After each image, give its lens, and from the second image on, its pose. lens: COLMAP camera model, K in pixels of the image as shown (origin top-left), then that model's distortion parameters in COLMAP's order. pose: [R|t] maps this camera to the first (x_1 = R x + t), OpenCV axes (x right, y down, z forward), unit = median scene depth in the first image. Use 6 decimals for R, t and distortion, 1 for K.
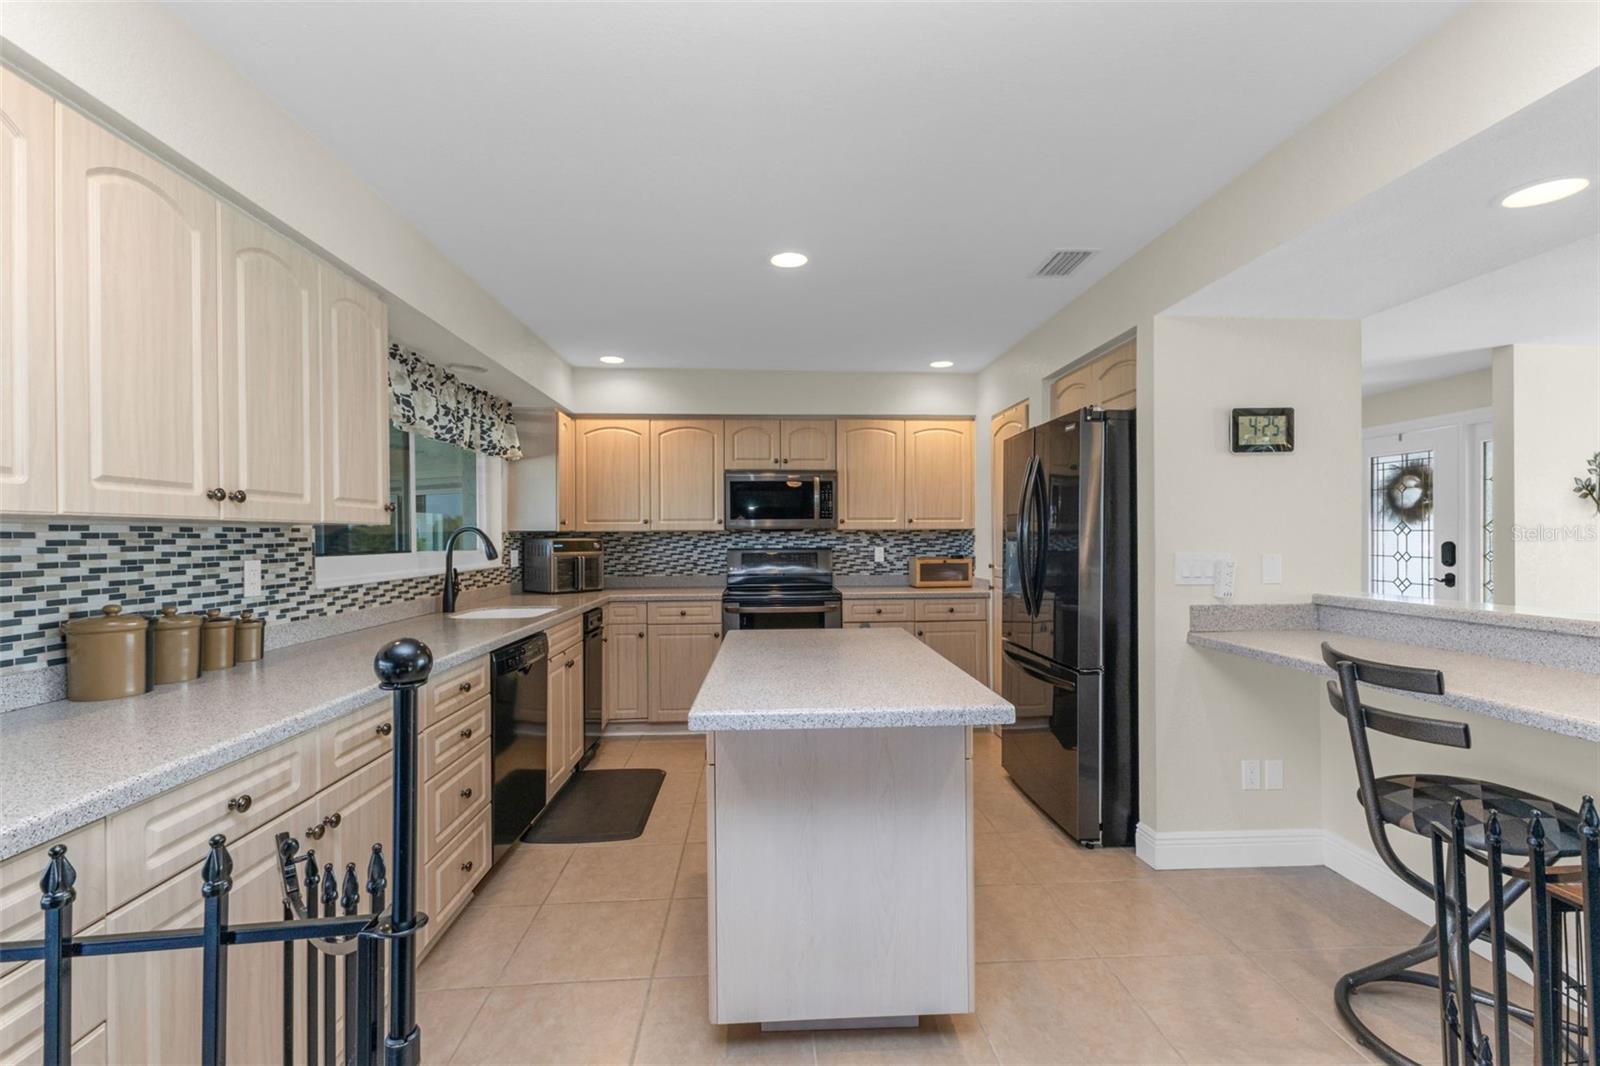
lens RADIAL K [[694.6, 0, 809.1], [0, 694.6, 540.8], [0, 0, 1]] dist [0.003117, 0.000408]
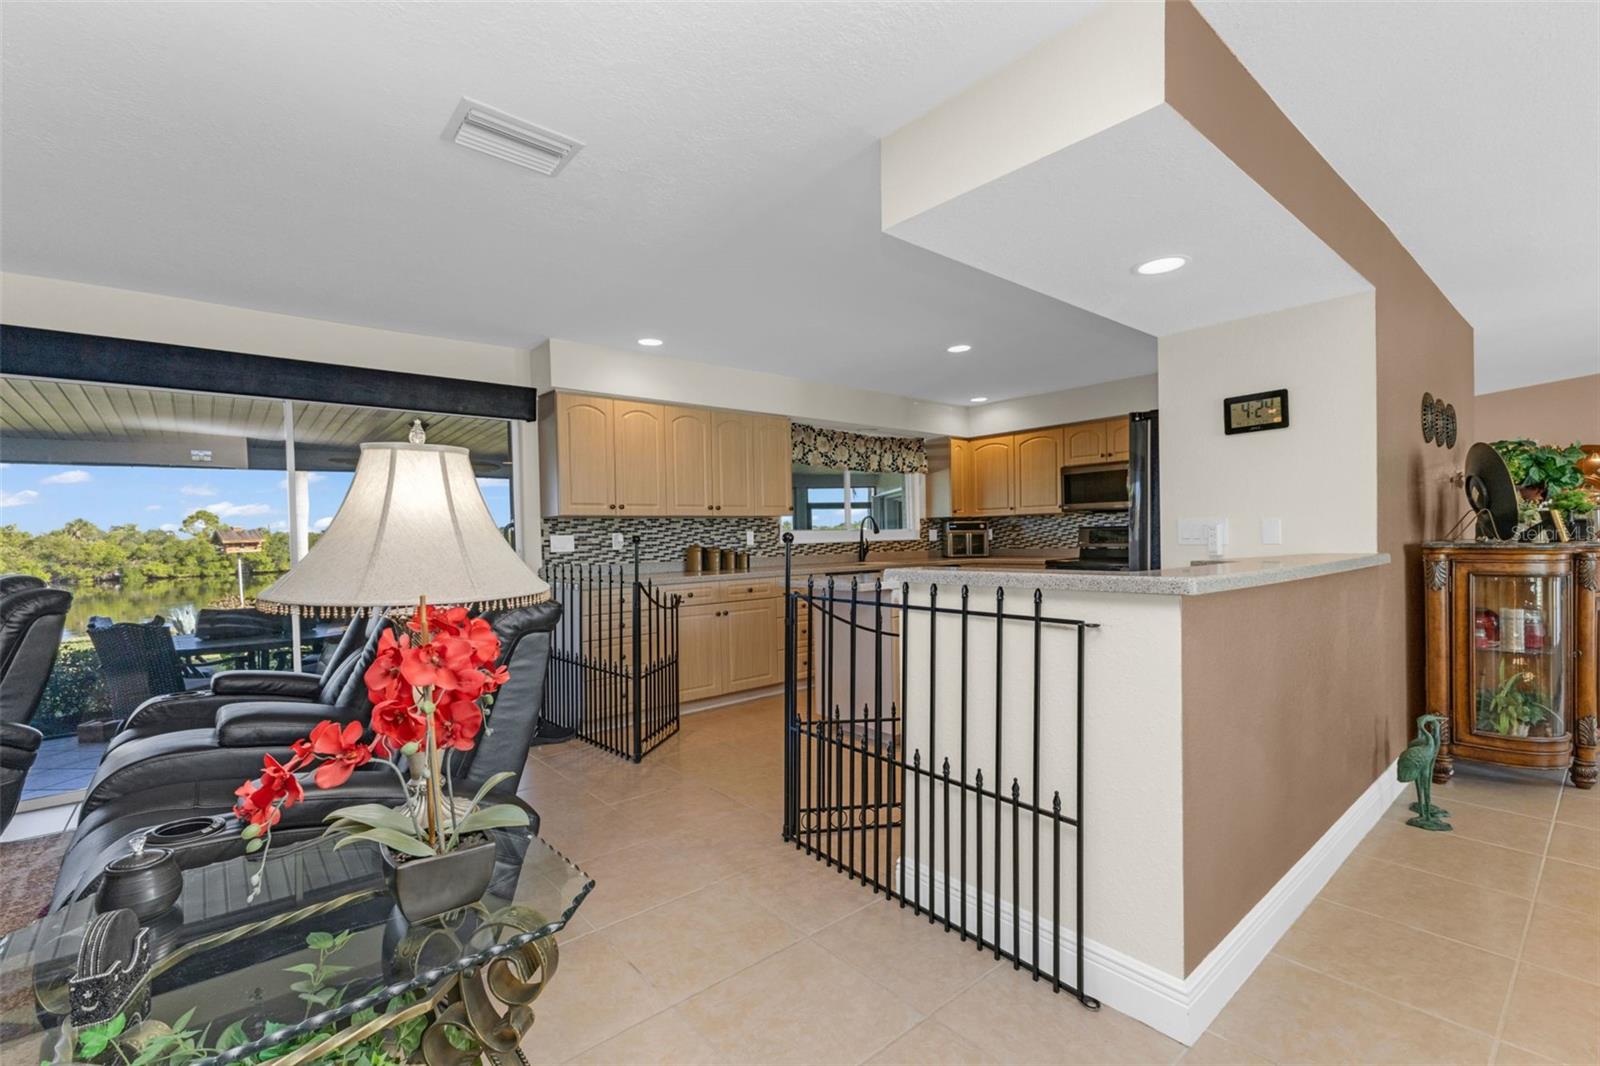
lens RADIAL K [[688.6, 0, 800.0], [0, 688.6, 533.0], [0, 0, 1]] dist [-0.002159, -0.000138]
pose [[0.590548, -0.009438, -0.806947, 1.303220], [0.012159, 0.999922, -0.002797, 0.042224], [0.806911, -0.008160, 0.590617, -0.342193]]
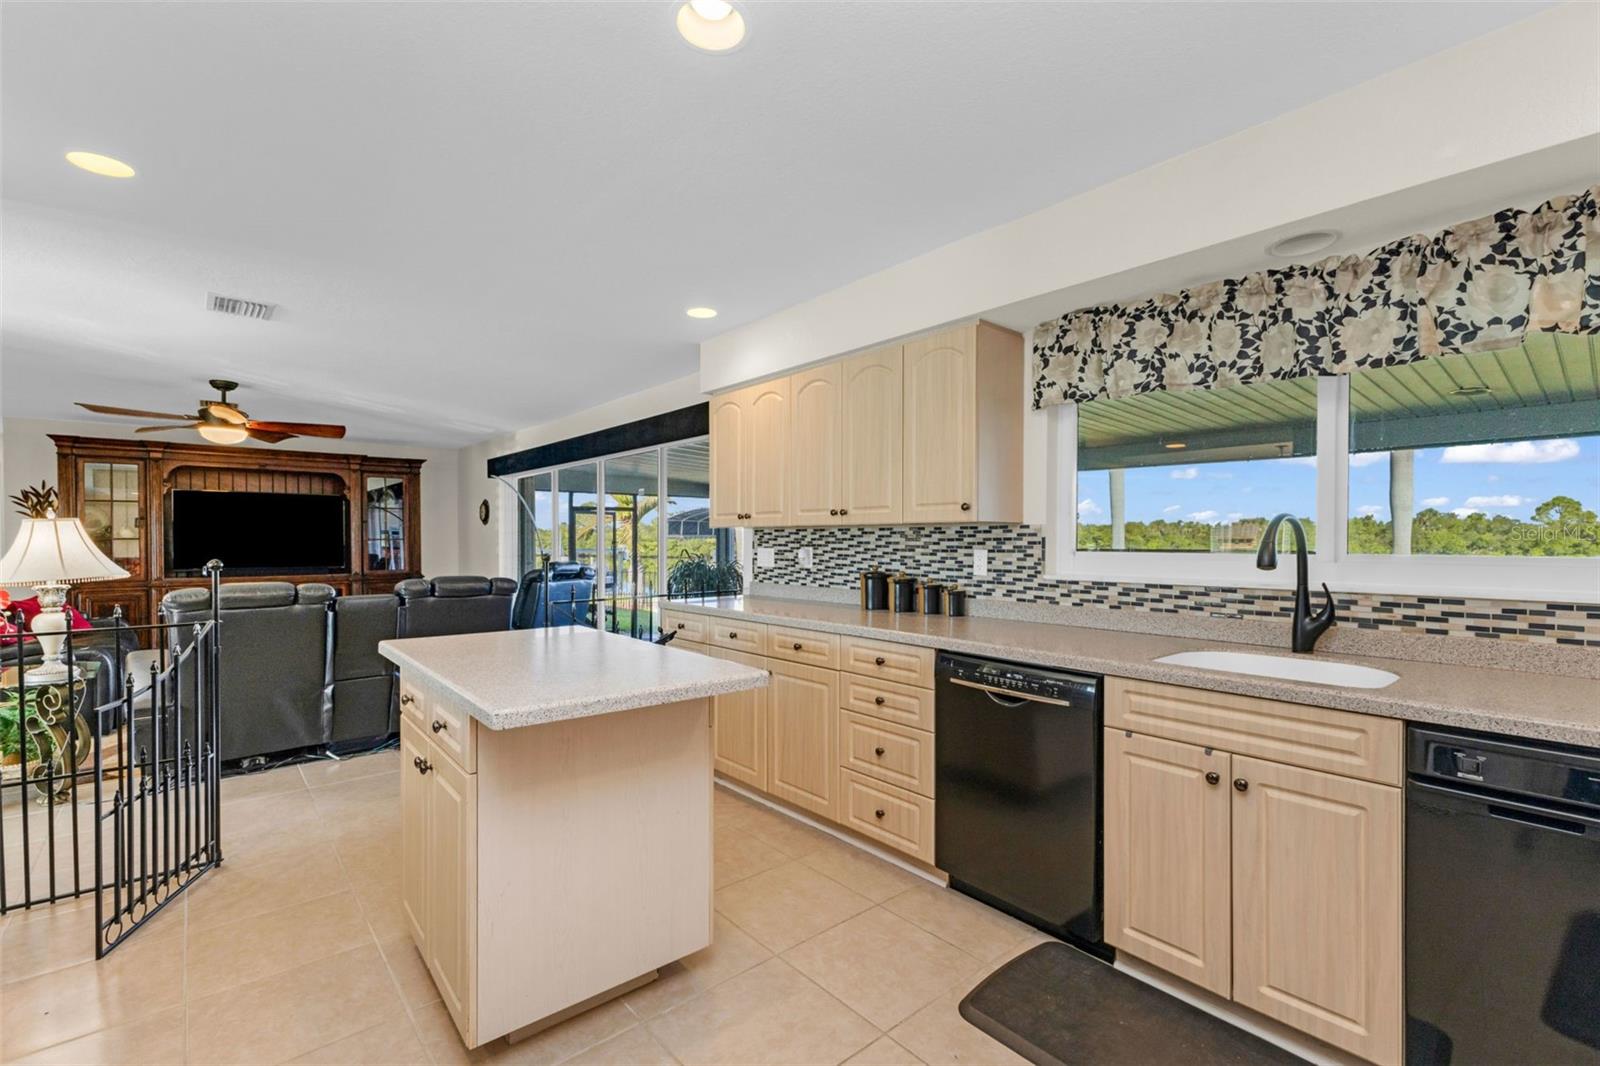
lens RADIAL K [[694.6, 0, 809.1], [0, 694.6, 540.8], [0, 0, 1]] dist [0.003117, 0.000408]
pose [[-0.793075, 0.007833, -0.609074, 0.301288], [0.000950, 0.999932, 0.011623, -0.005589], [0.609124, 0.008639, -0.793028, 1.797764]]
